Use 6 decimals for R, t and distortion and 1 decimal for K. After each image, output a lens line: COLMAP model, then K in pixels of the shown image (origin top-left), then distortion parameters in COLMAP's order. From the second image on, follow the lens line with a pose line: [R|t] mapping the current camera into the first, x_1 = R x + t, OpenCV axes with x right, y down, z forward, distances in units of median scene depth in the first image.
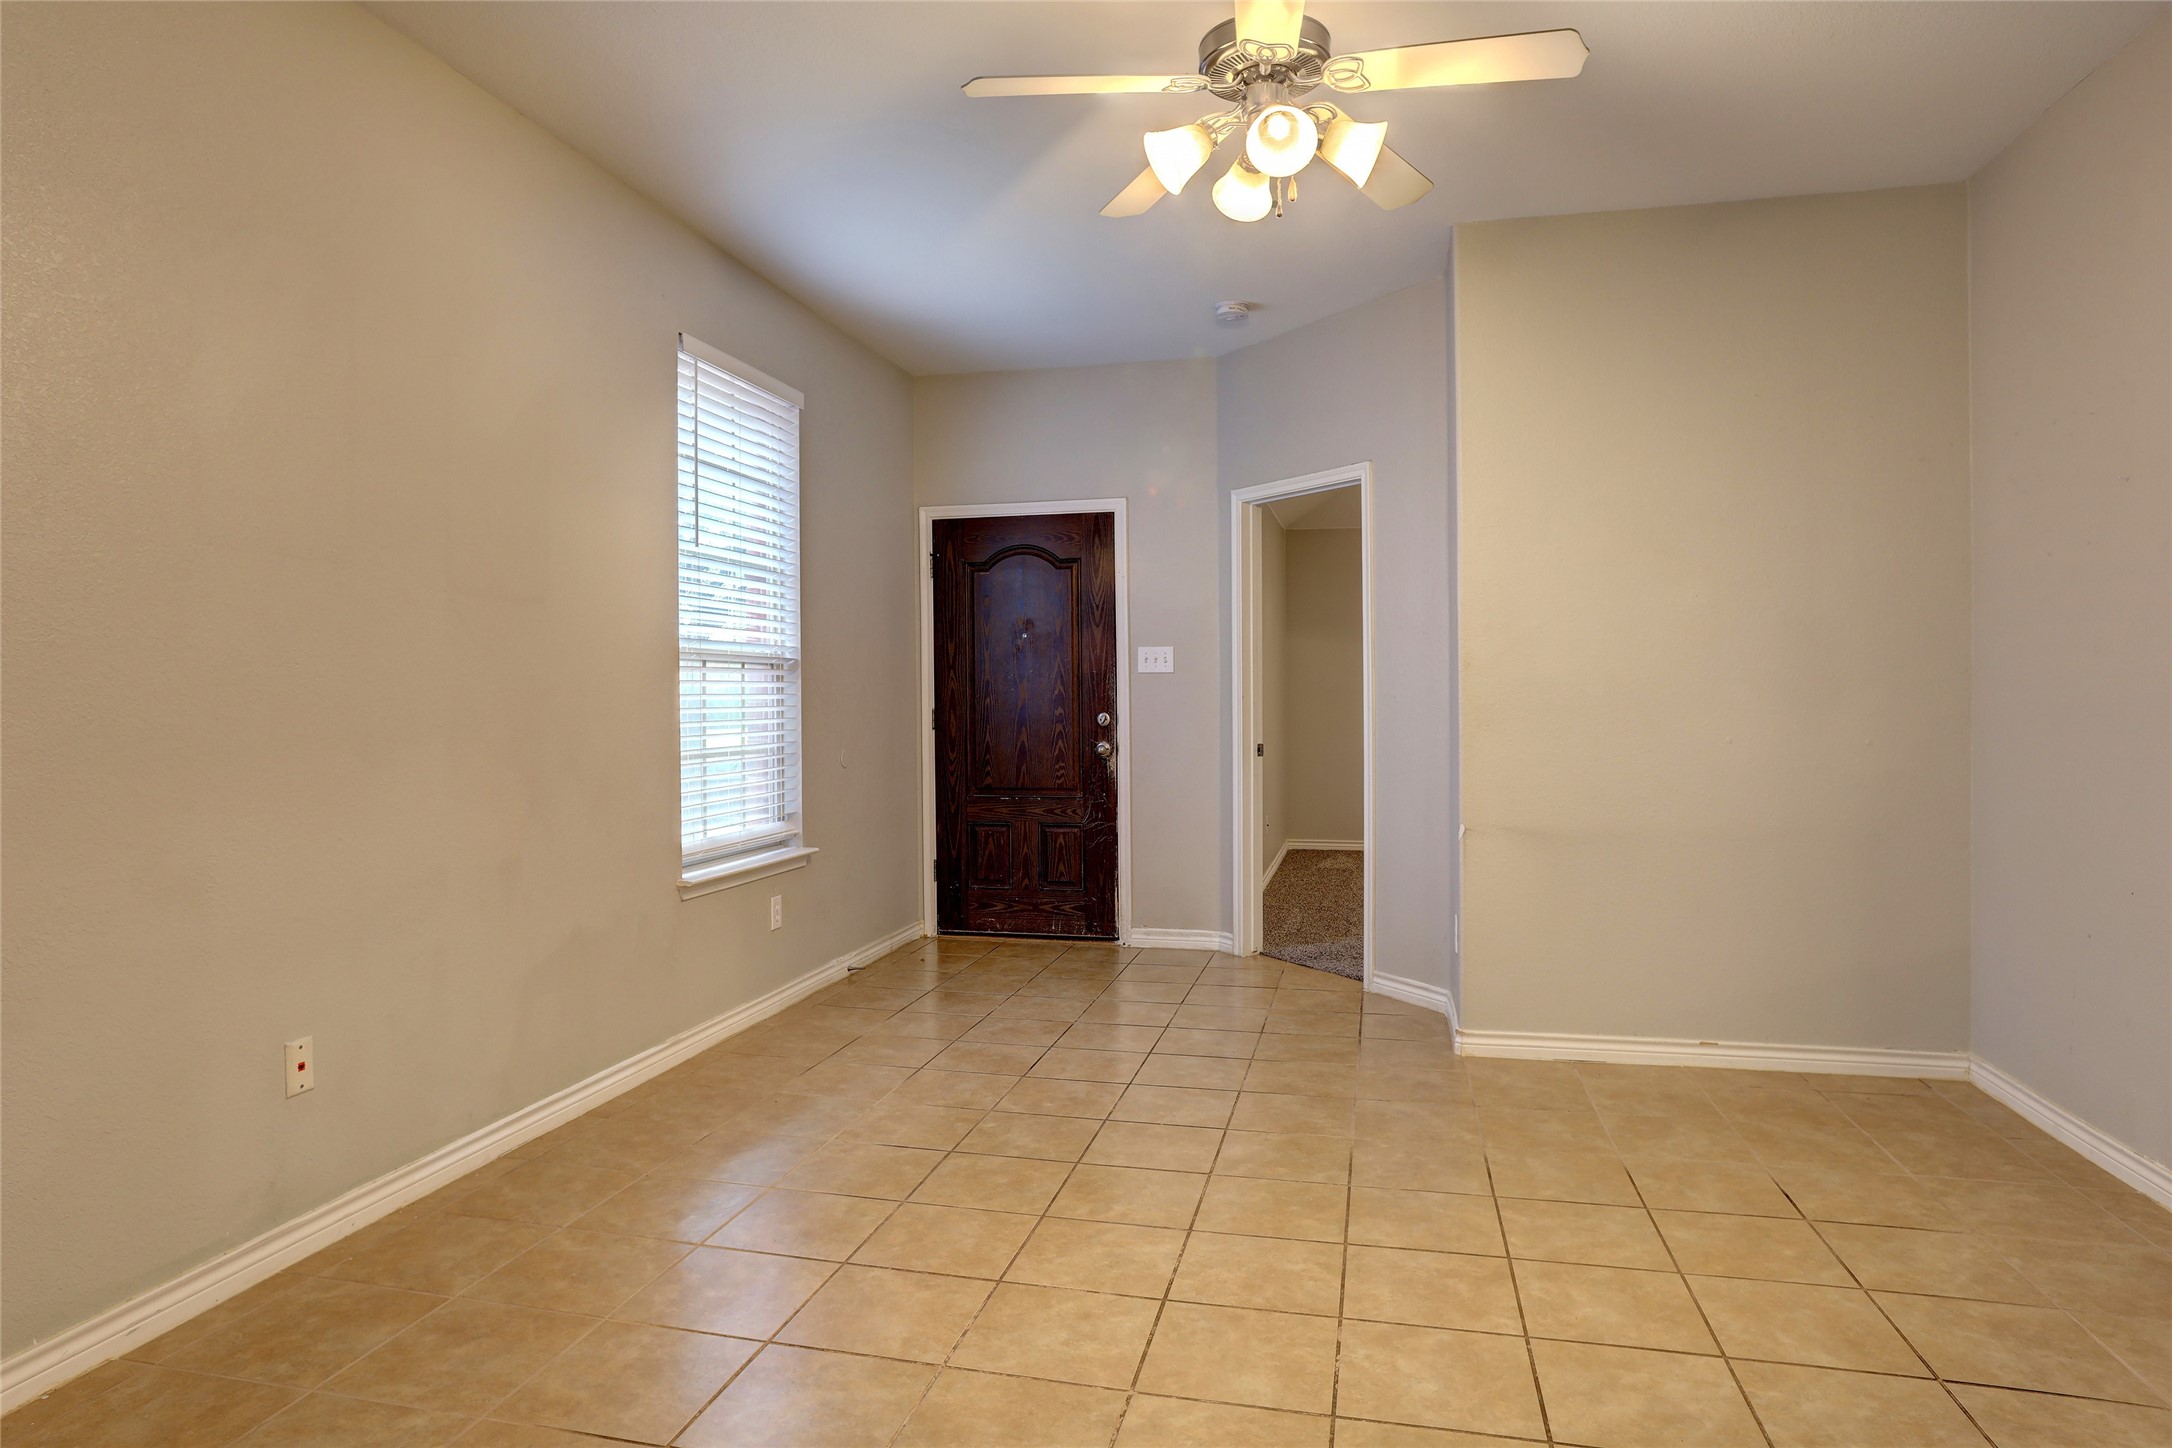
lens RADIAL K [[1251.1, 0, 1076.5], [0, 1251.1, 710.6], [0, 0, 1]] dist [-0.085178, 0.083289]
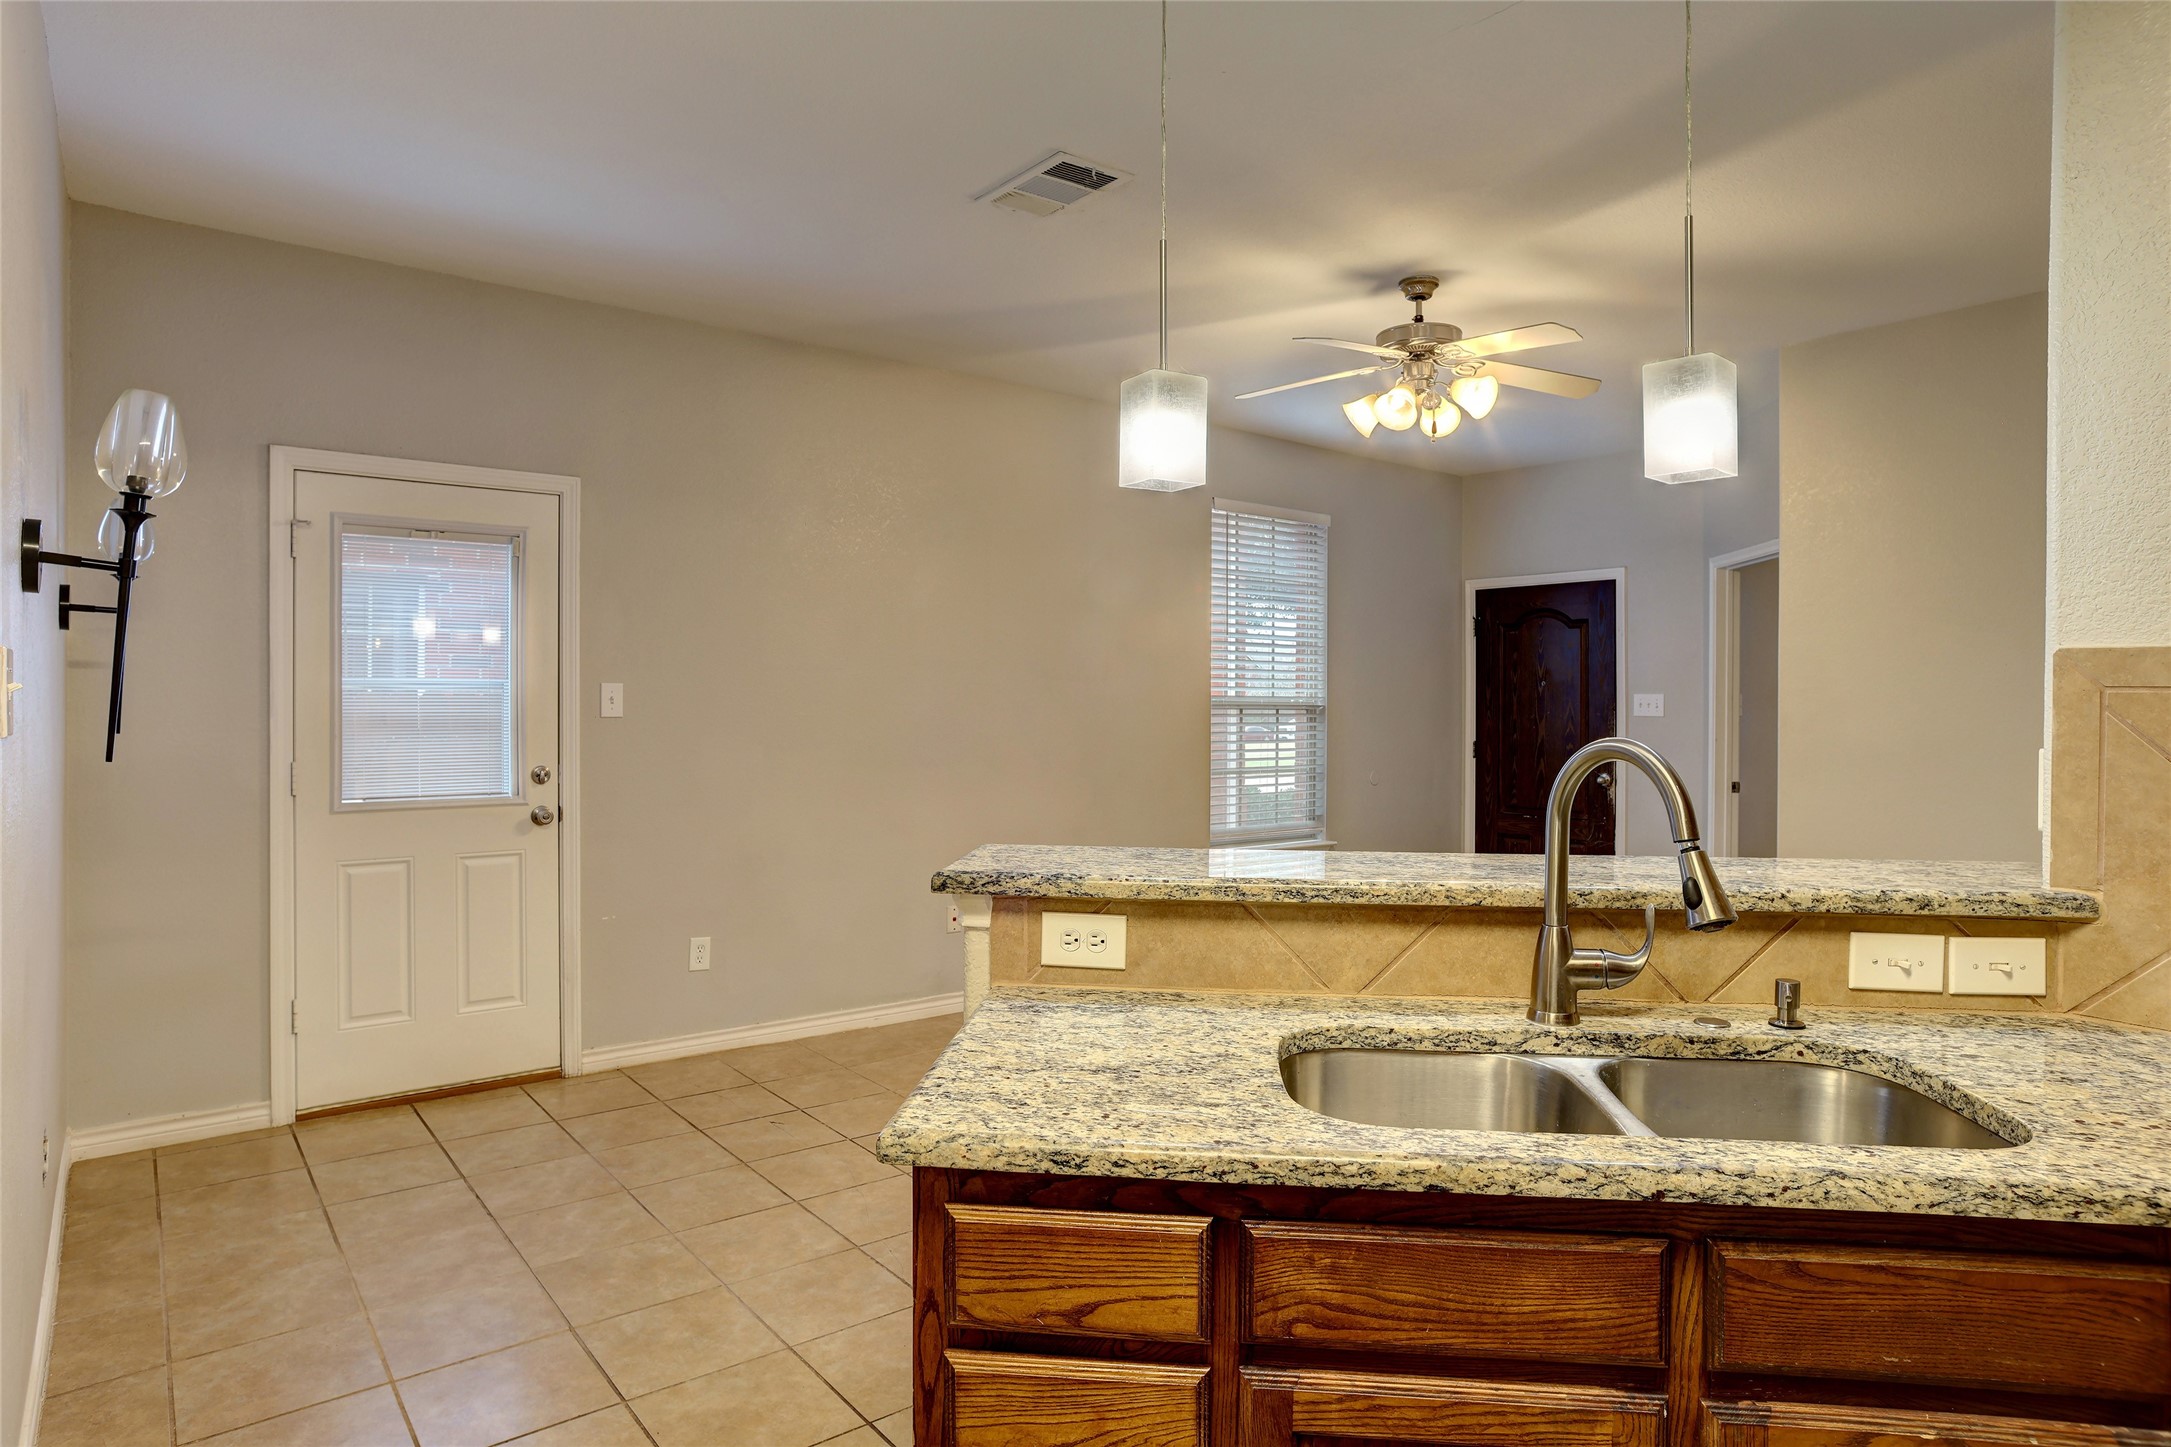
lens RADIAL K [[1250.5, 0, 1076.0], [0, 1250.5, 710.1], [0, 0, 1]] dist [-0.085178, 0.083289]
pose [[0.780722, 0.013140, -0.624740, 0.361779], [-0.016832, 0.999858, -0.000004, -0.026990], [0.624651, 0.010519, 0.780833, -0.225754]]
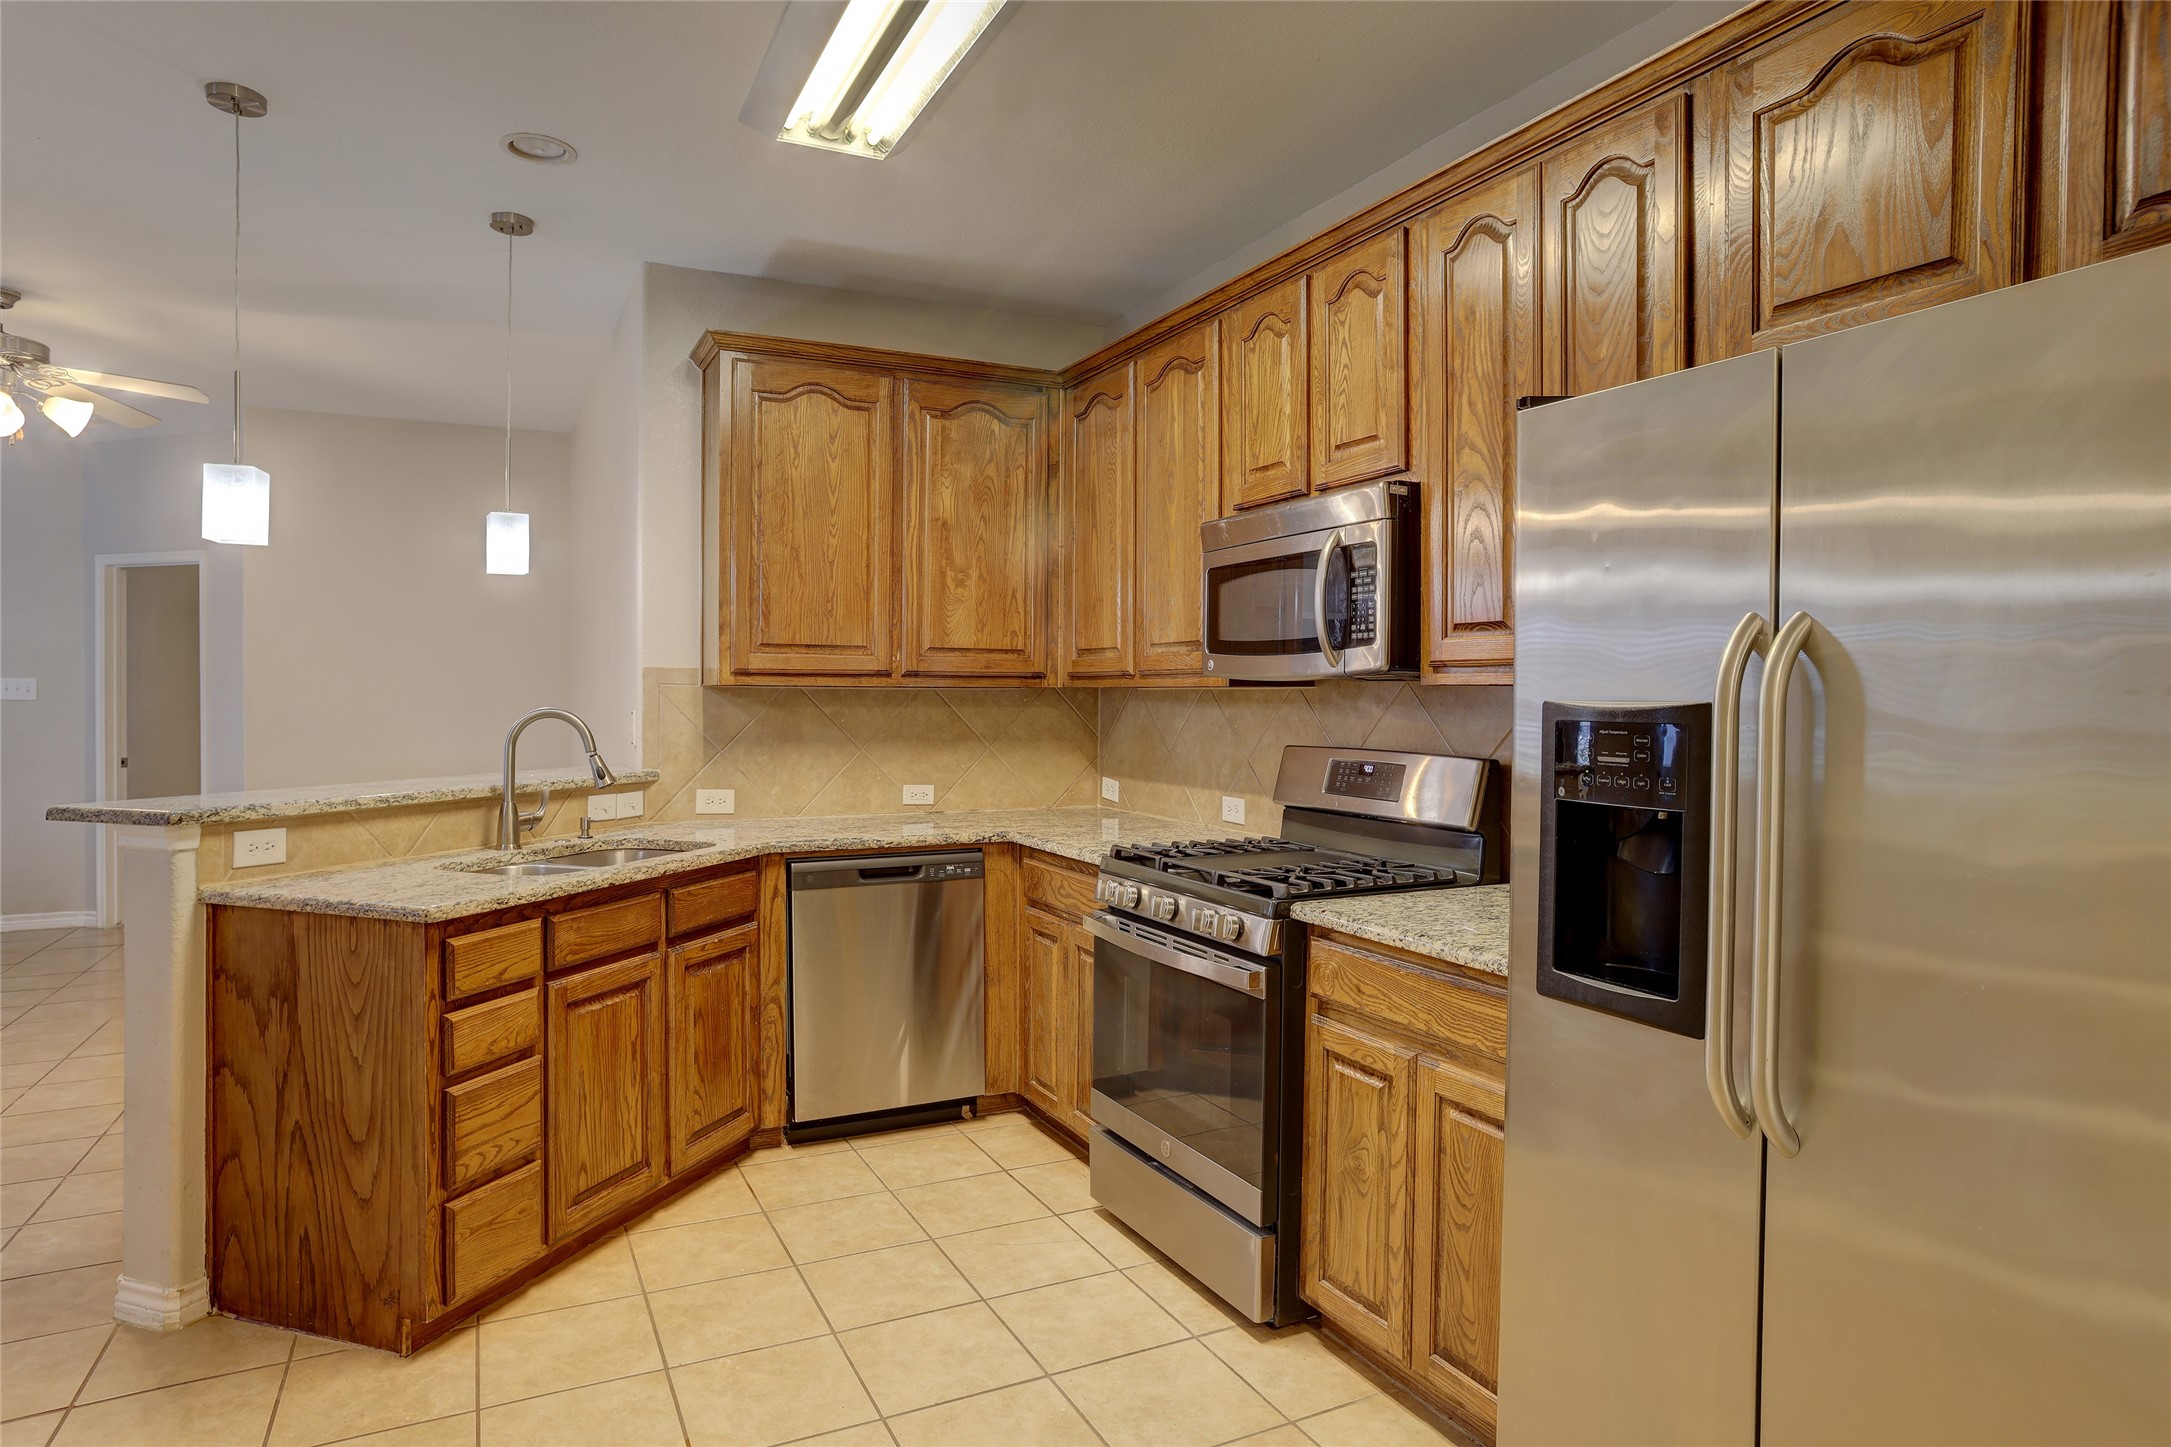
lens RADIAL K [[1250.5, 0, 1076.0], [0, 1250.5, 710.1], [0, 0, 1]] dist [-0.085178, 0.083289]
pose [[0.775059, 0.000221, 0.631888, 0.106871], [-0.000775, 1.000000, 0.000601, -0.022294], [-0.631888, -0.000955, 0.775059, -0.550798]]
